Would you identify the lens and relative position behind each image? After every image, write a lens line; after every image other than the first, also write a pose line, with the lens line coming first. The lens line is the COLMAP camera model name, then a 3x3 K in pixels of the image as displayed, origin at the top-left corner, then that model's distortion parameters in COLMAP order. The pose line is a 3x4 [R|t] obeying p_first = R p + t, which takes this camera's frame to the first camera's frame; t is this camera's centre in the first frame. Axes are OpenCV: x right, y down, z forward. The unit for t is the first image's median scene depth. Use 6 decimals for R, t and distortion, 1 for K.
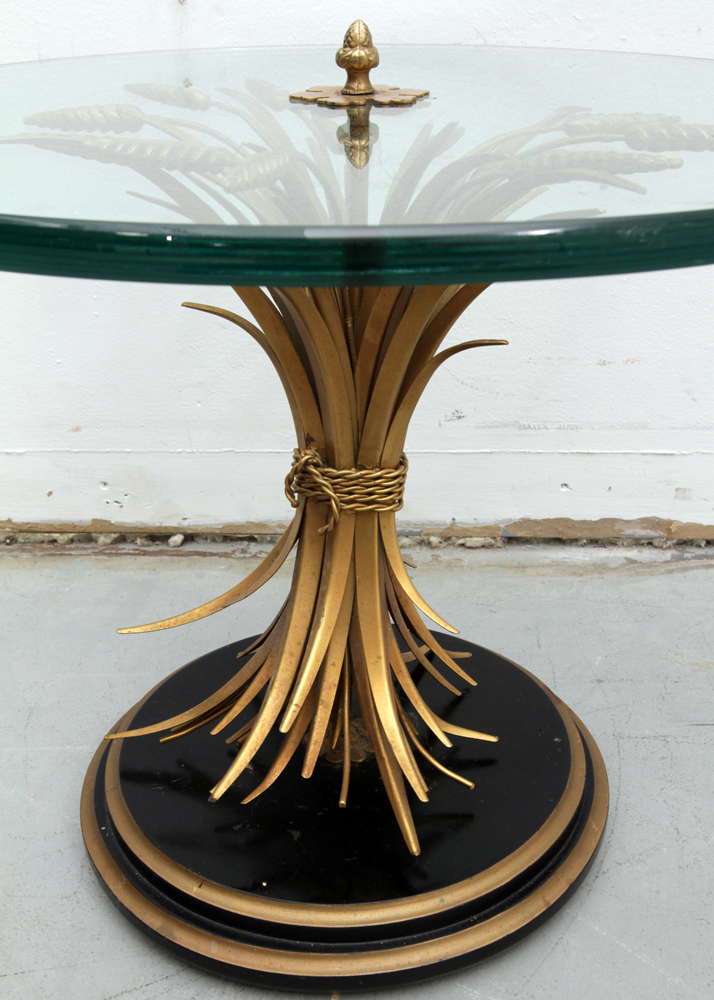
lens RADIAL K [[1232.1, 0, 365.4], [0, 1232.1, 501.5], [0, 0, 1]] dist [-0.018131, 0.000000]
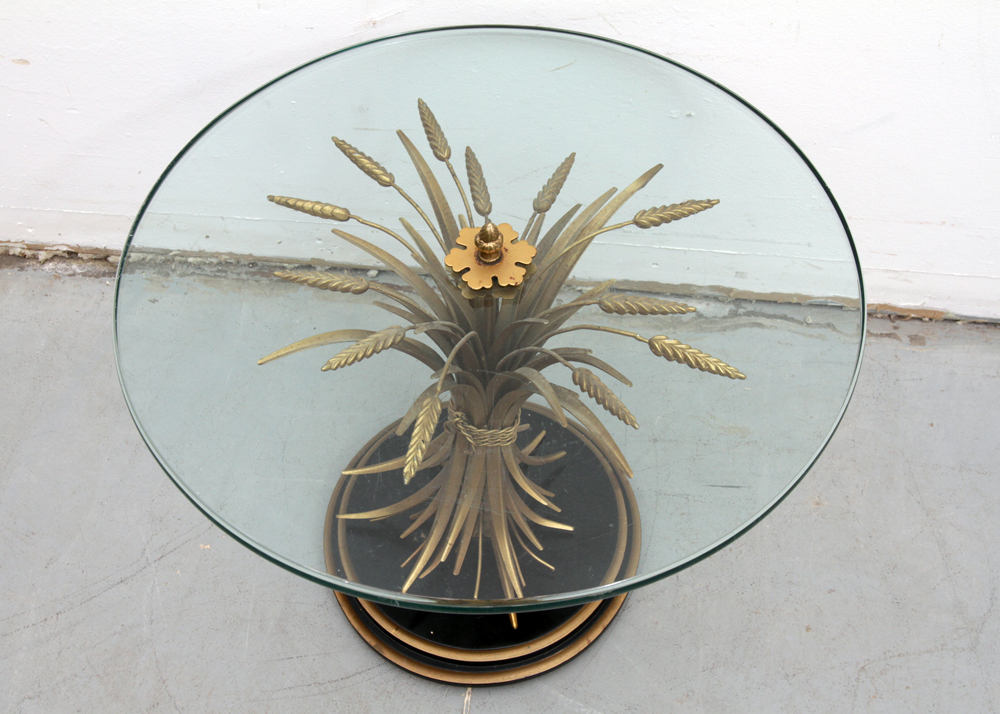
lens RADIAL K [[1182.4, 0, 506.3], [0, 1182.4, 347.2], [0, 0, 1]] dist [-0.044371, 0.000000]
pose [[0.998866, 0.040823, -0.024514, 0.036999], [-0.024967, 0.887360, 0.460402, -0.604552], [0.040547, -0.459267, 0.887372, -0.240319]]
